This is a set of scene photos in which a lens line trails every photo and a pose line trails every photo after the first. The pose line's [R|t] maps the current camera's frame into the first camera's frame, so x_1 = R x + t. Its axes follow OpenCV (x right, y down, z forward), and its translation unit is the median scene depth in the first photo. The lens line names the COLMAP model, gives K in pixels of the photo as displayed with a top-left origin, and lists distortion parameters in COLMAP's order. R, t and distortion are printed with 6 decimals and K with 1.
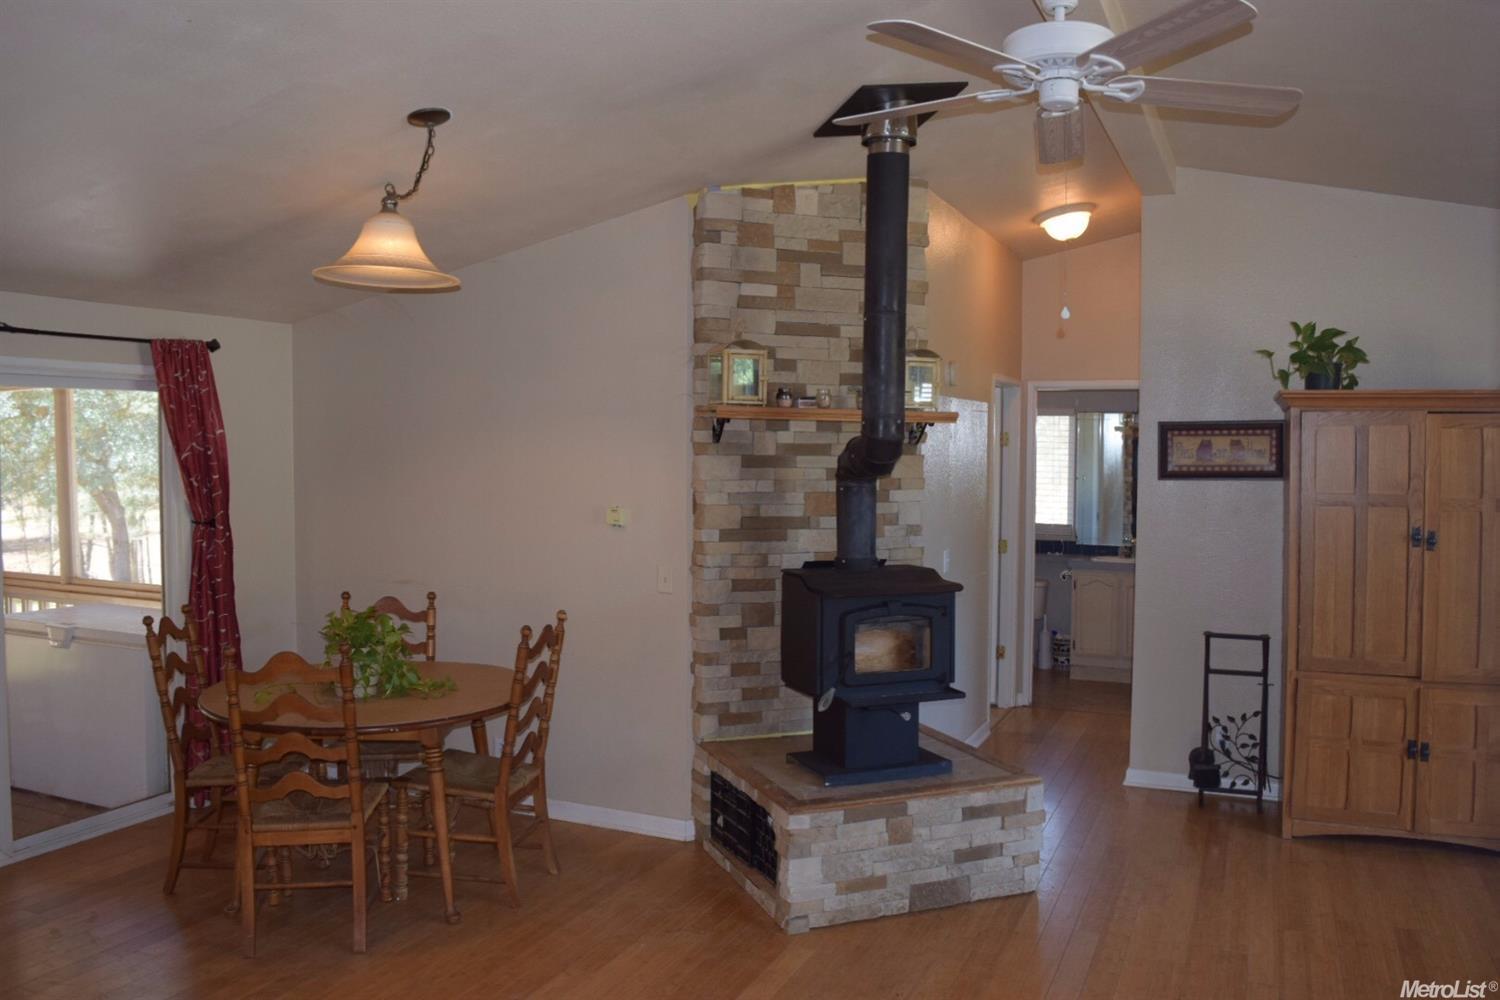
lens RADIAL K [[1169.1, 0, 750.0], [0, 1169.1, 500.0], [0, 0, 1]] dist [-0.089966, 0.016208]
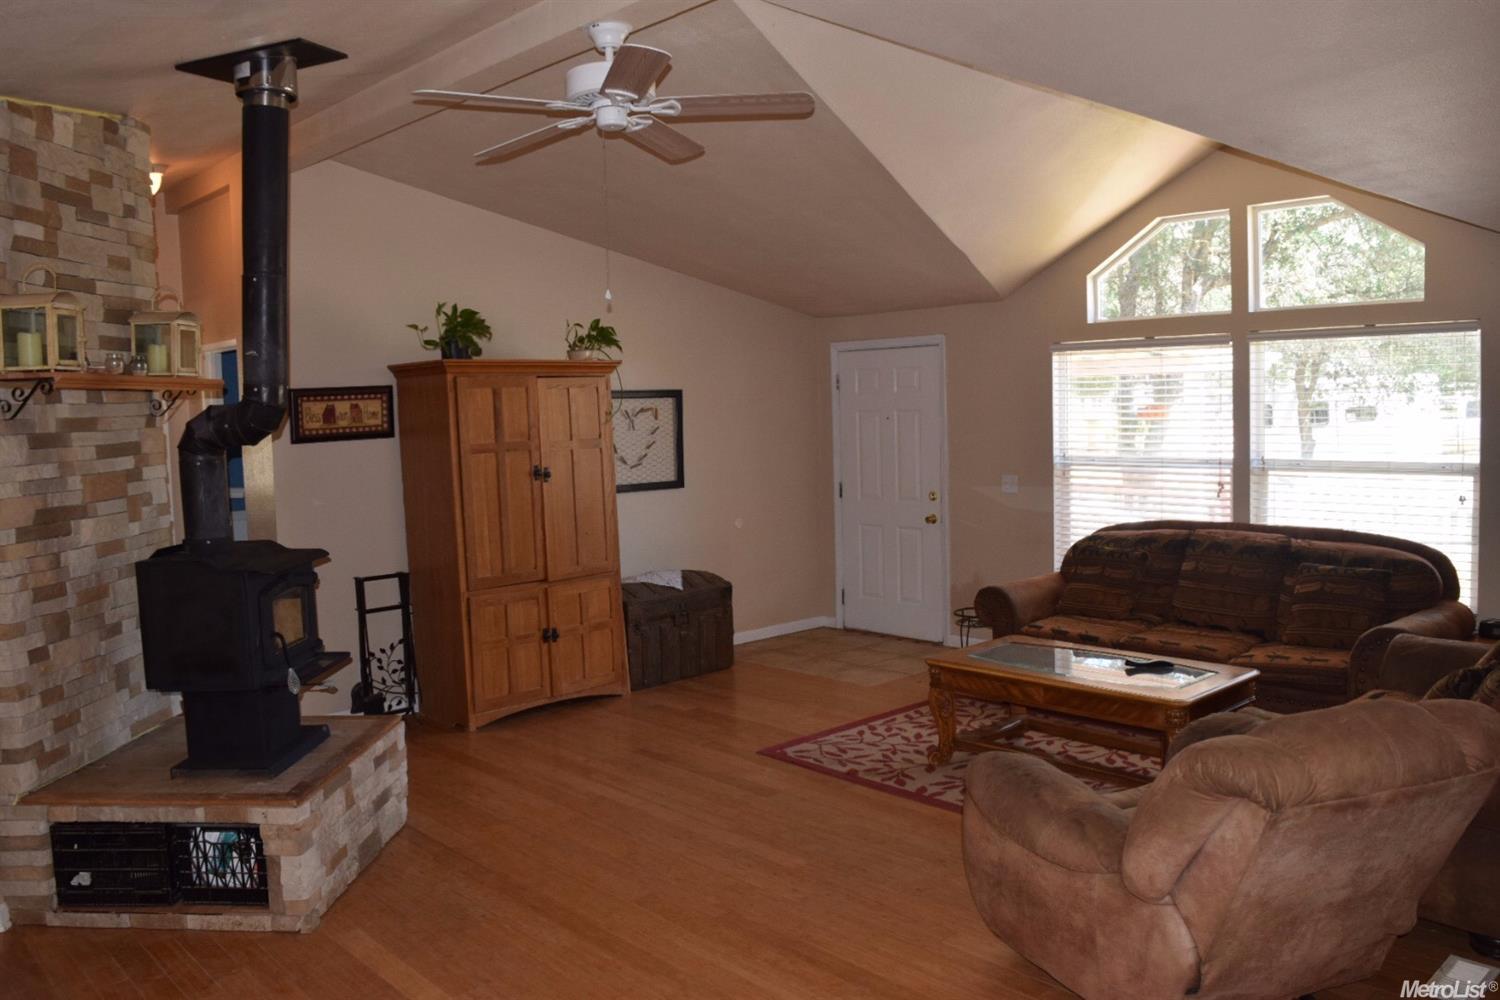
lens RADIAL K [[1169.1, 0, 750.0], [0, 1169.1, 500.0], [0, 0, 1]] dist [-0.089966, 0.016208]
pose [[0.400892, -0.092757, 0.911417, -0.520363], [0.071745, 0.994984, 0.069705, -0.011633], [-0.913312, 0.037446, 0.405537, 0.228697]]
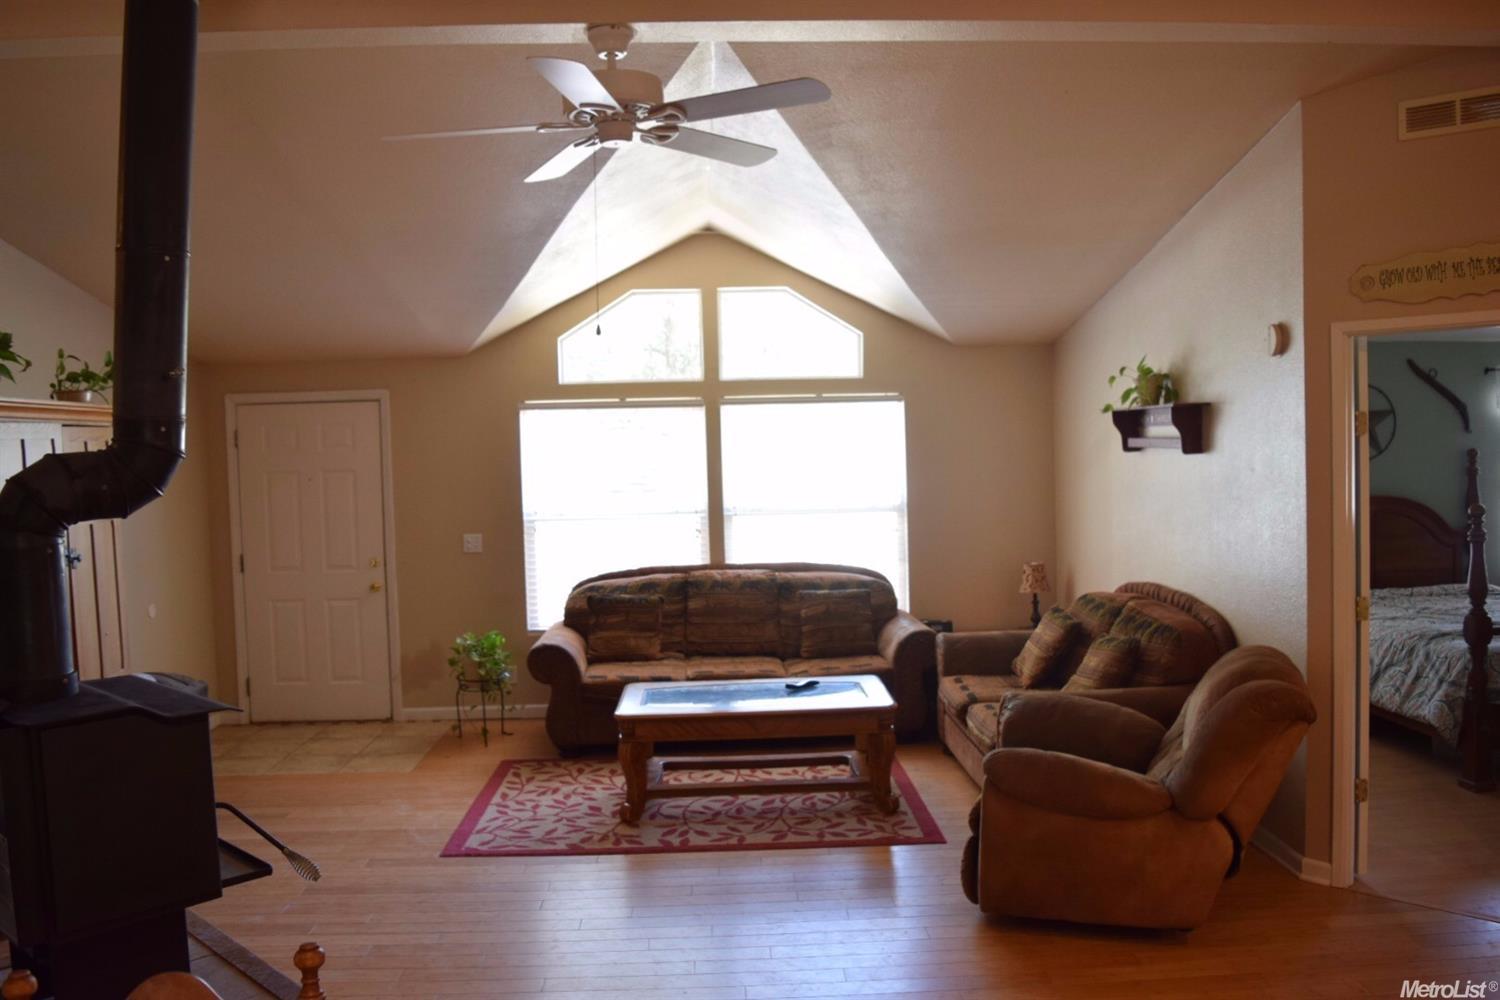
lens RADIAL K [[1169.1, 0, 750.0], [0, 1169.1, 500.0], [0, 0, 1]] dist [-0.089966, 0.016208]
pose [[-0.427592, -0.041231, 0.903031, -0.494344], [0.063000, 0.995171, 0.075269, -0.048099], [-0.901774, 0.089076, -0.422929, 0.852141]]
